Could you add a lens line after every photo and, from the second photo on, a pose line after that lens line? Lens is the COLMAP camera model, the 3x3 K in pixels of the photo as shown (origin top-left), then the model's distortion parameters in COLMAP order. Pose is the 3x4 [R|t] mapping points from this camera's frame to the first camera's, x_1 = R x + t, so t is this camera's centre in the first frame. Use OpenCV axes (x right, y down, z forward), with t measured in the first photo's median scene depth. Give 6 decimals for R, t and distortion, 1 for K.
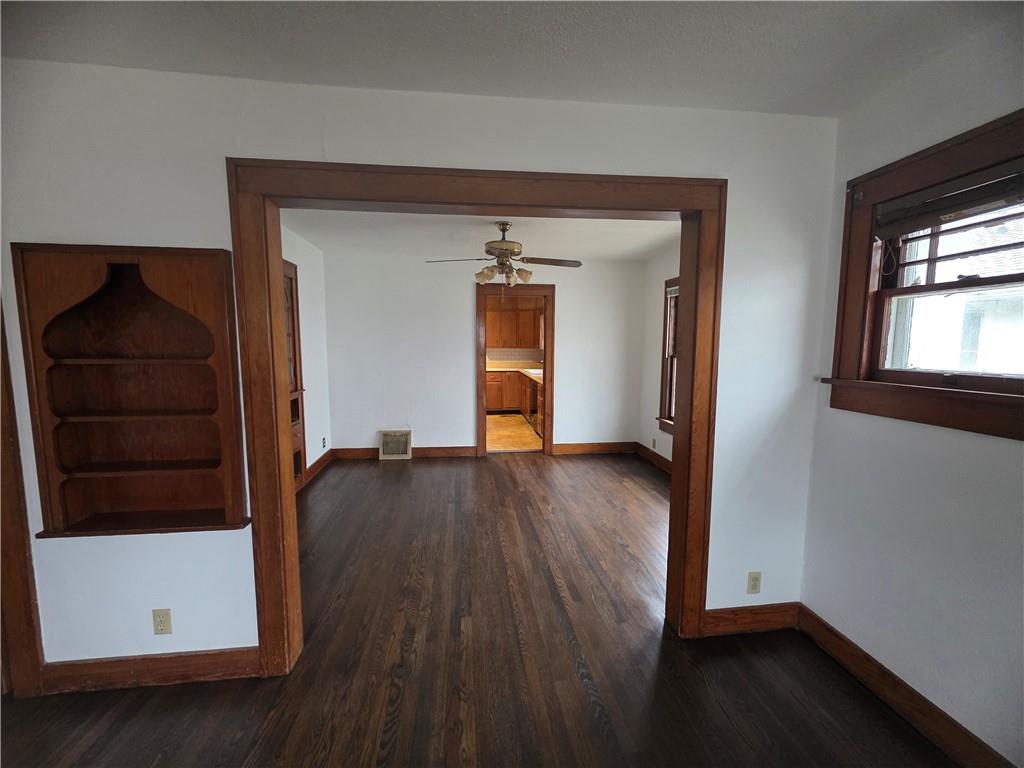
lens RADIAL K [[405.8, 0, 512.7], [0, 405.8, 380.7], [0, 0, 1]] dist [0.005147, -0.000011]
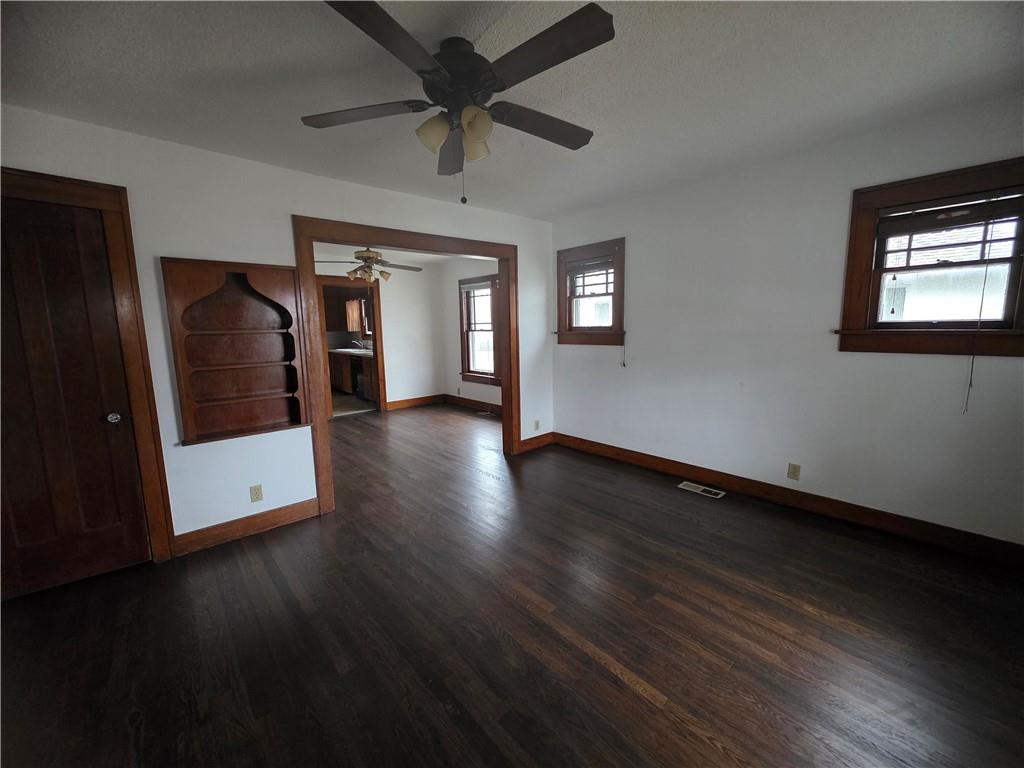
lens RADIAL K [[405.8, 0, 512.7], [0, 405.8, 380.7], [0, 0, 1]] dist [0.005147, -0.000011]
pose [[0.821768, -0.099020, 0.561153, -0.848616], [0.079635, 0.995078, 0.058969, 0.124457], [-0.564231, -0.003771, 0.825609, -0.873188]]
